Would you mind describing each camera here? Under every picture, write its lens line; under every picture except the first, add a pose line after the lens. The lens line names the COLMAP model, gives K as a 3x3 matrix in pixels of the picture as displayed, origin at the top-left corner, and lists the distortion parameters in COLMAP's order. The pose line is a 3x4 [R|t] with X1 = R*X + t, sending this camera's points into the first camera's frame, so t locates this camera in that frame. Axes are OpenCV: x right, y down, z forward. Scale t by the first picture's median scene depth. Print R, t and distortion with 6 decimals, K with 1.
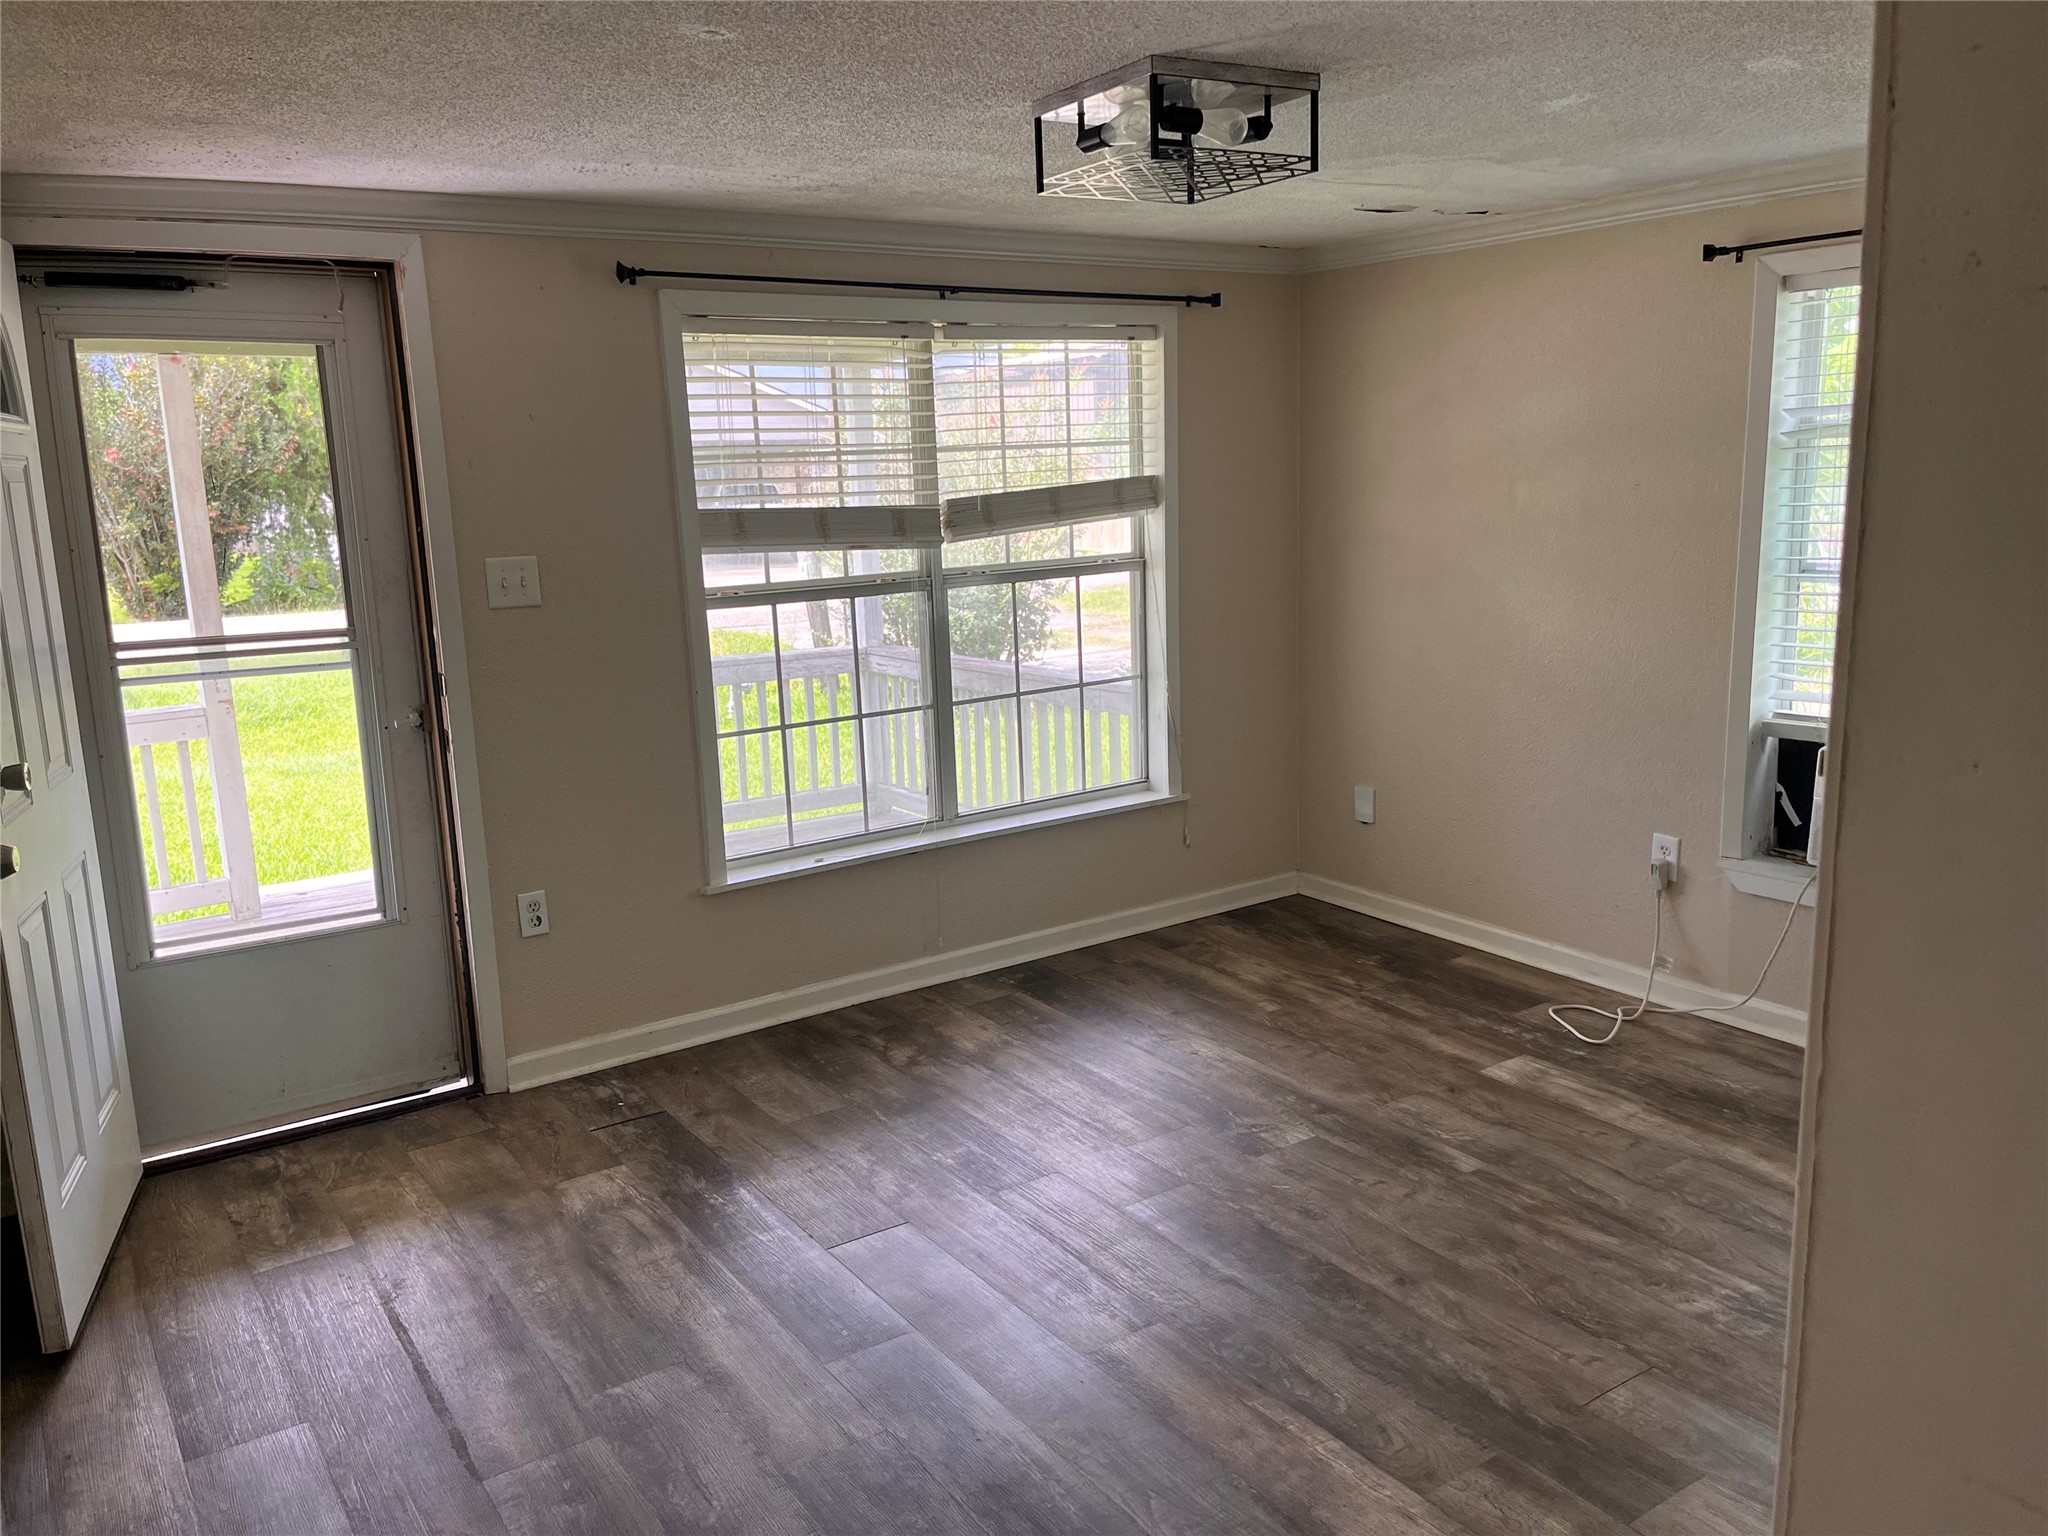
lens RADIAL K [[1552.3, 0, 1011.5], [0, 1552.3, 772.9], [0, 0, 1]] dist [0.064896, -0.081903]
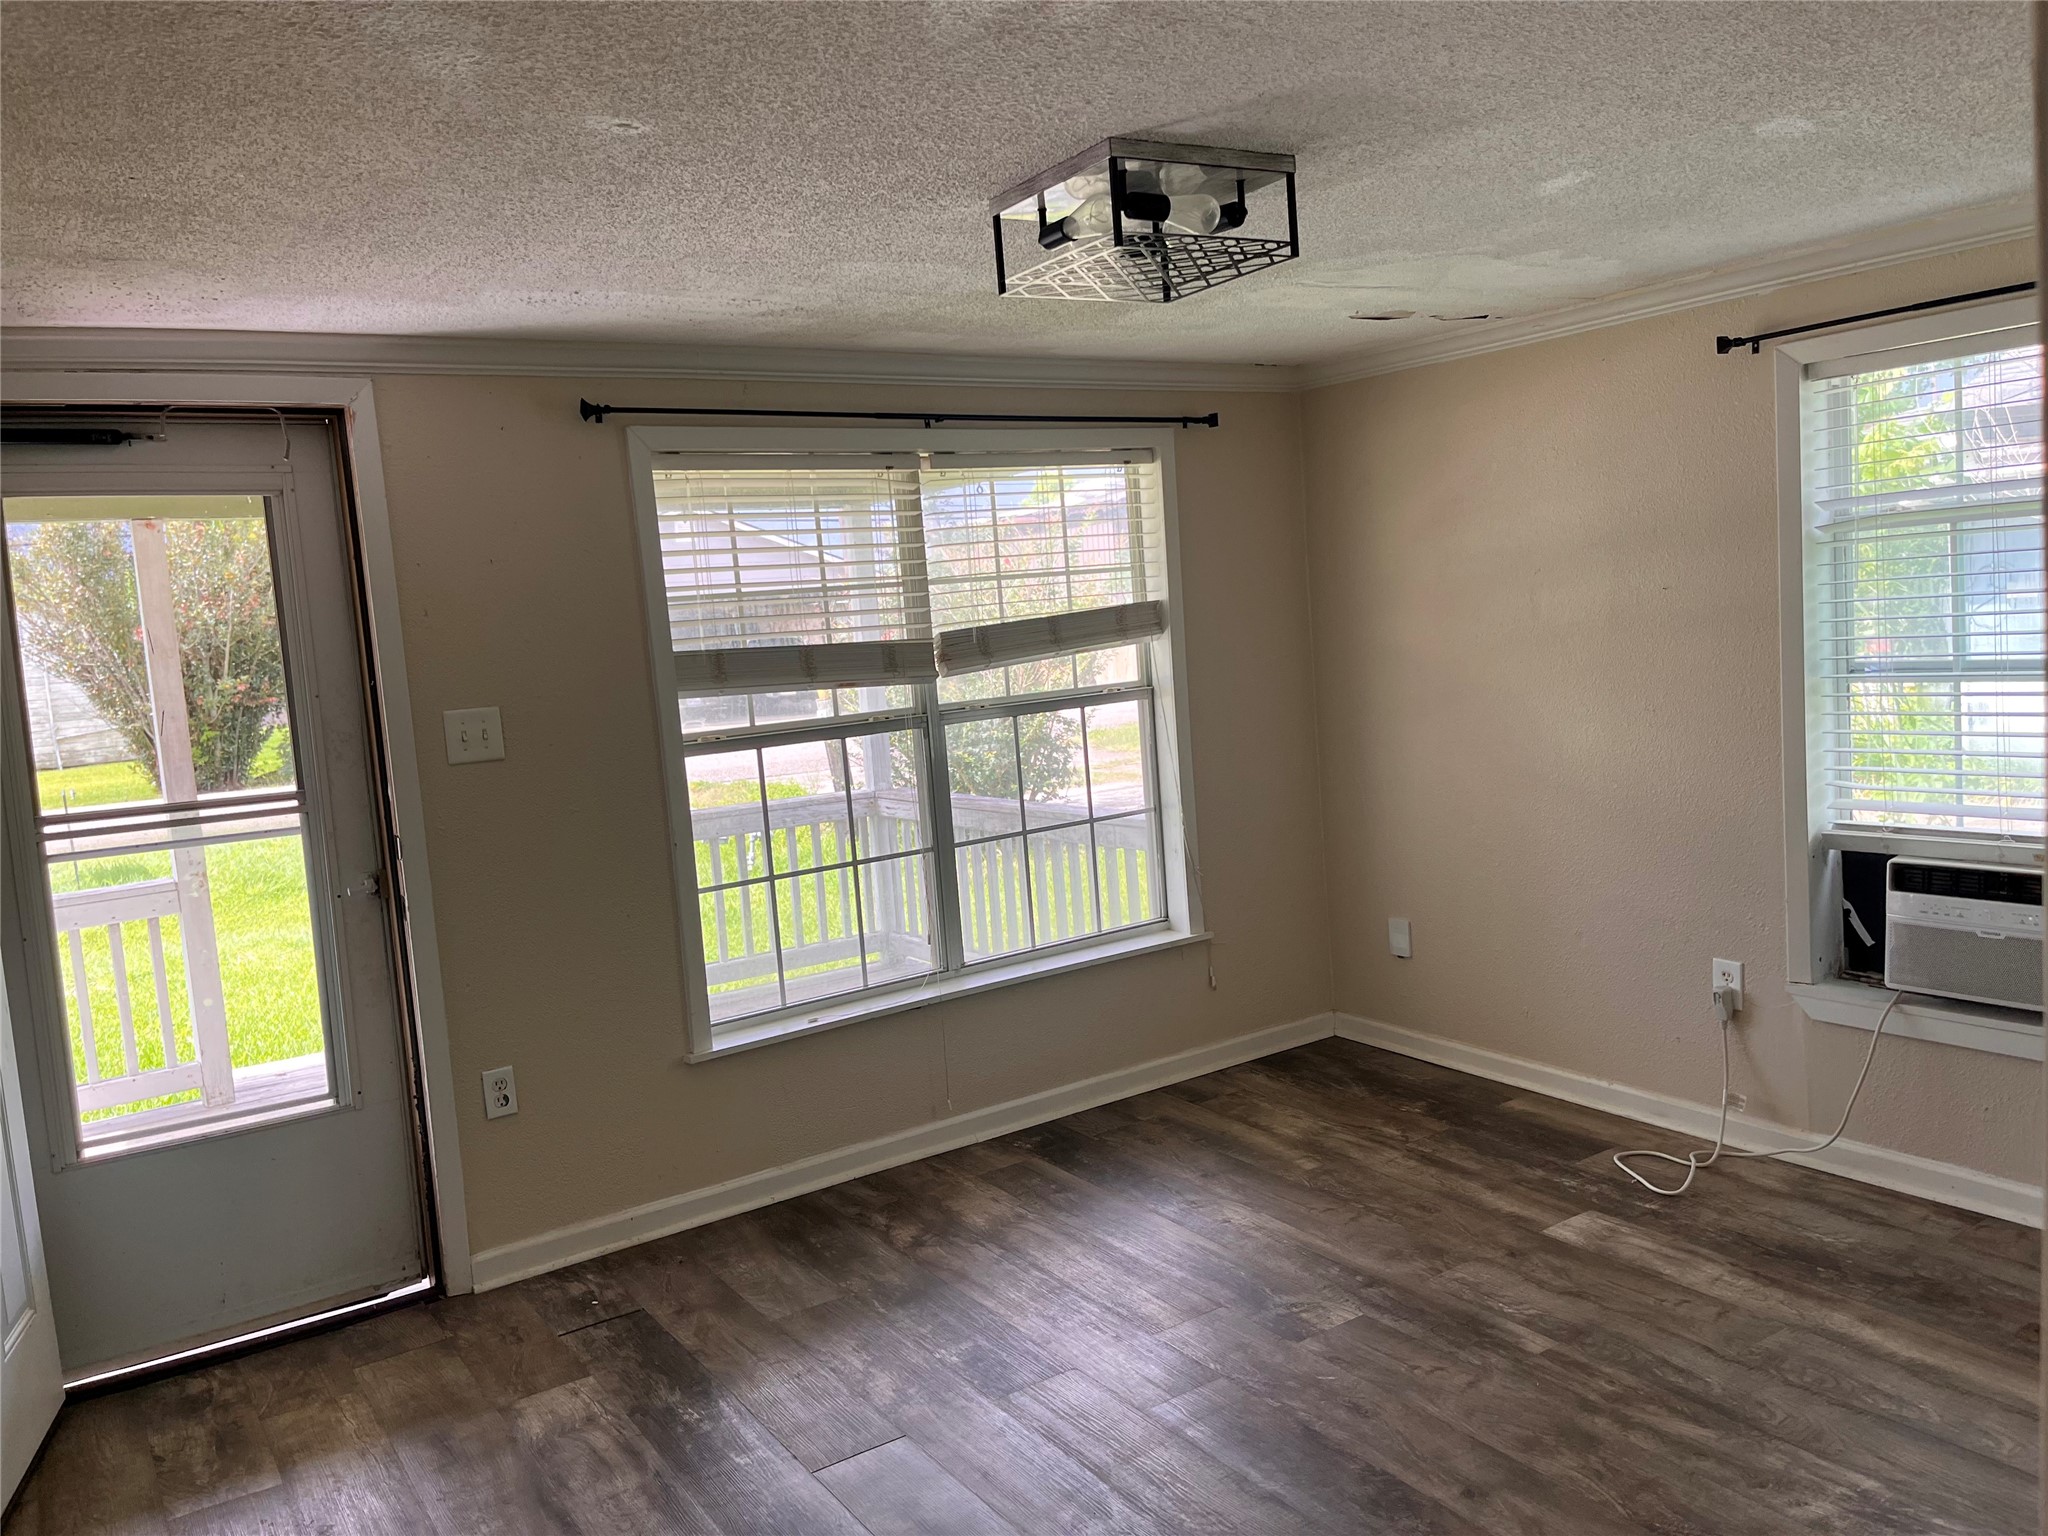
lens RADIAL K [[1552.3, 0, 1029.3], [0, 1552.3, 770.9], [0, 0, 1]] dist [0.064896, -0.081903]
pose [[0.999204, -0.038685, -0.009757, 0.024138], [0.037626, 0.995053, -0.091948, -0.002026], [0.013266, 0.091508, 0.995716, 0.075460]]
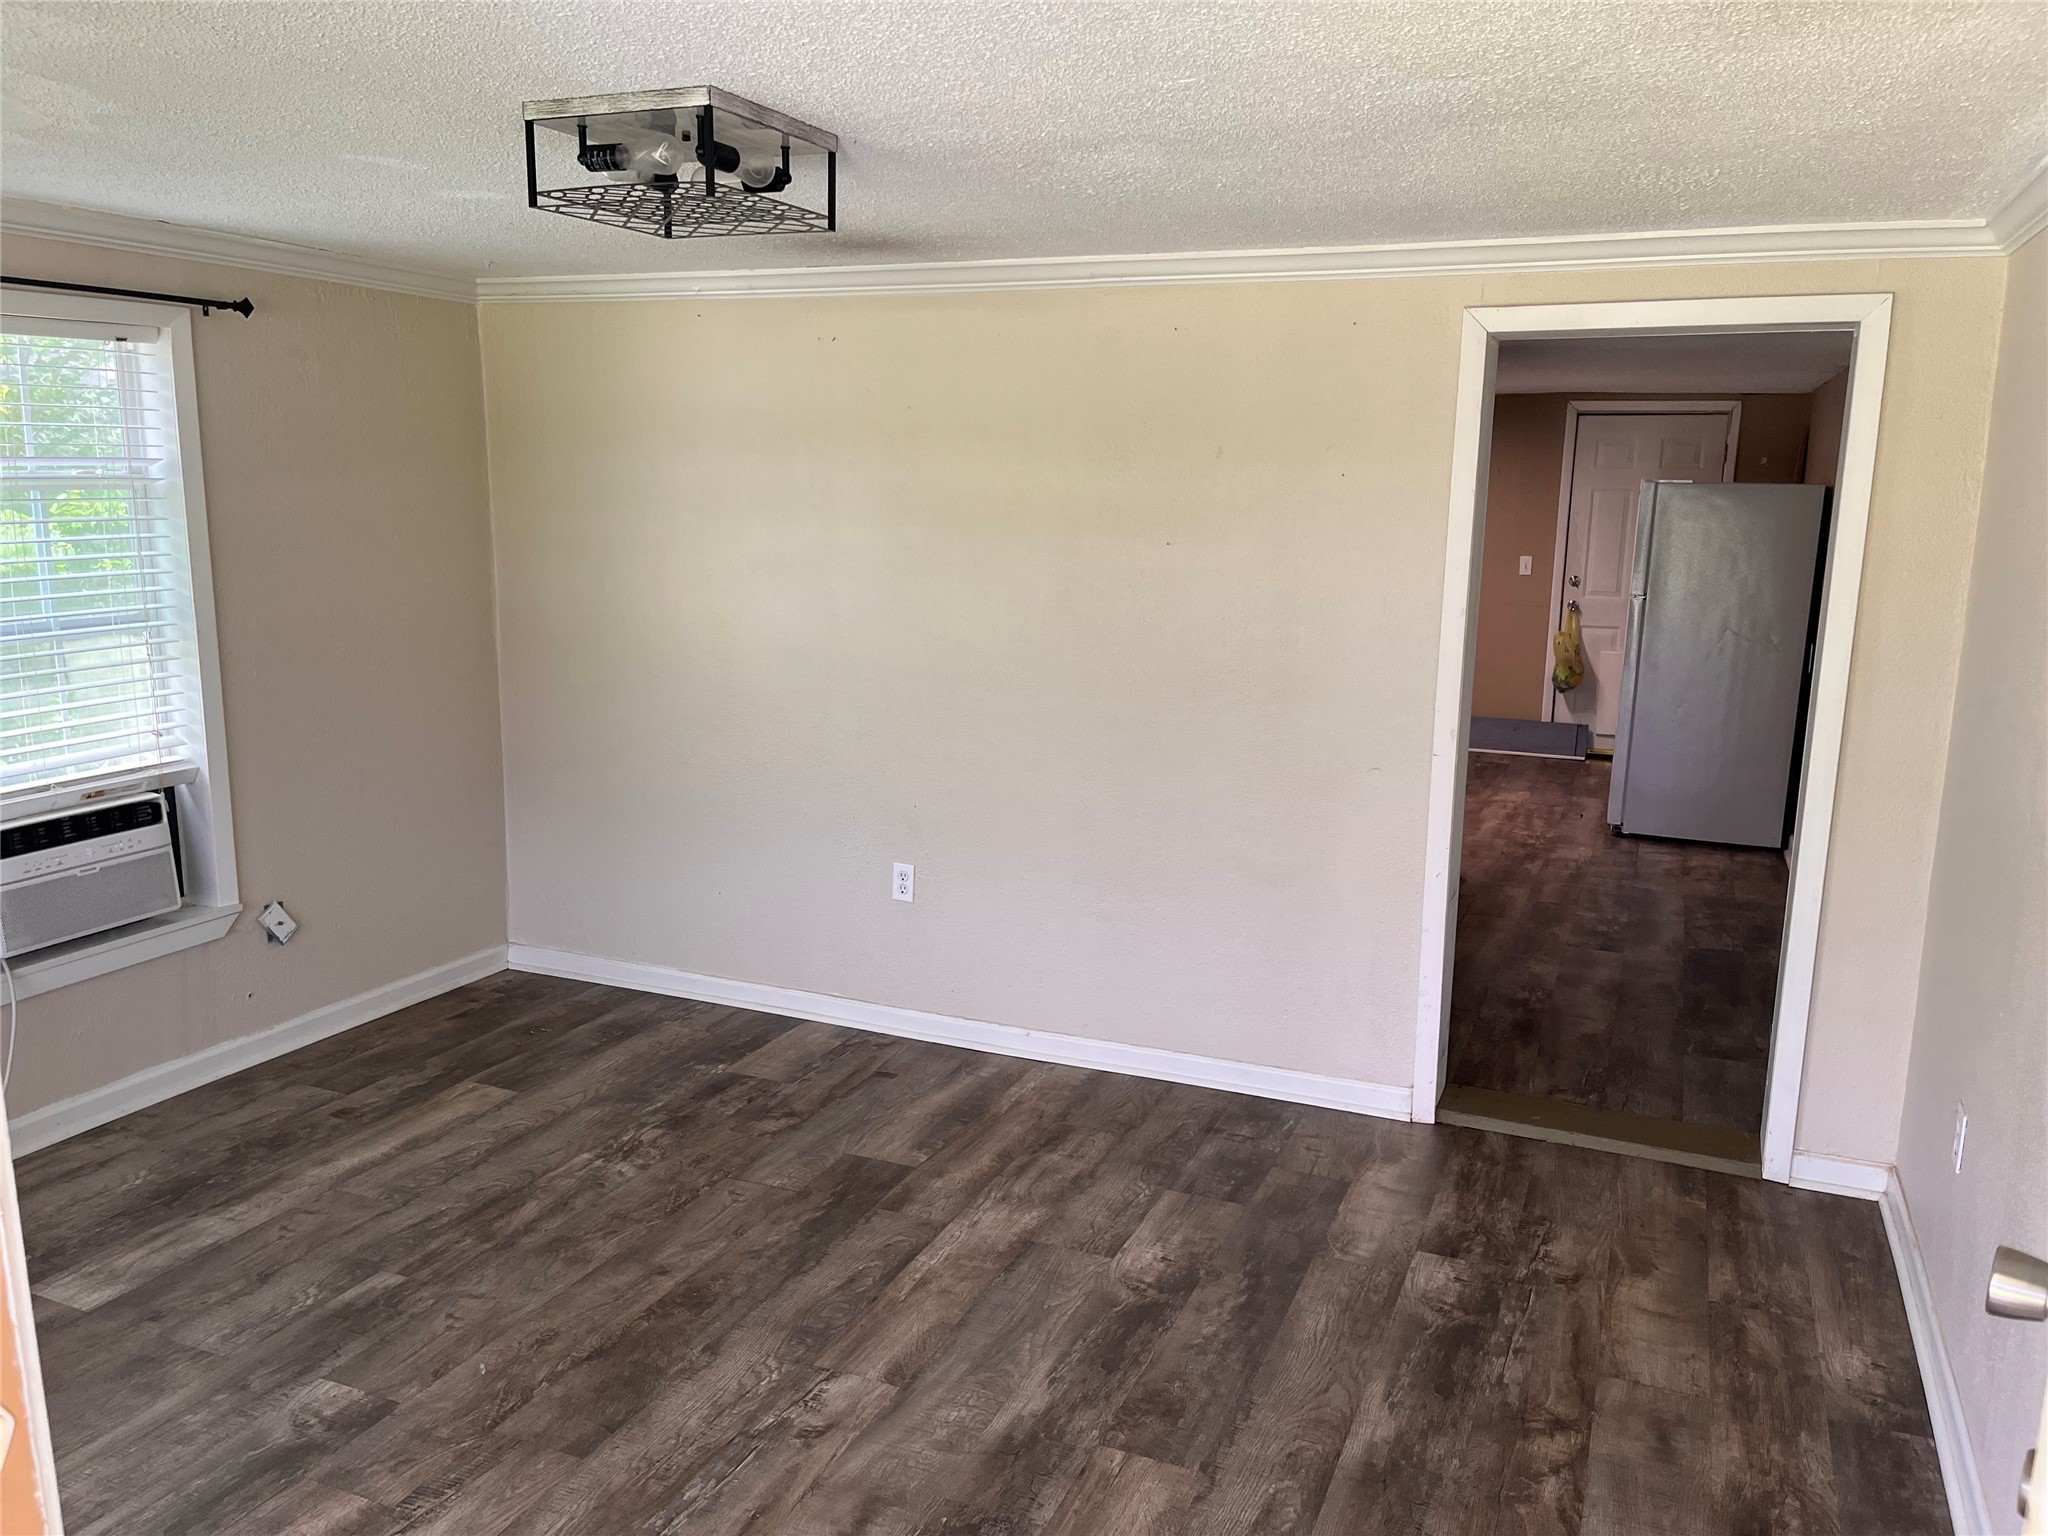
lens RADIAL K [[1552.3, 0, 1020.2], [0, 1552.3, 785.7], [0, 0, 1]] dist [0.064896, -0.081903]
pose [[-0.543840, -0.144019, 0.826738, -0.591592], [0.167444, 0.946731, 0.275069, -0.202724], [-0.822314, 0.288025, -0.490755, 0.993704]]
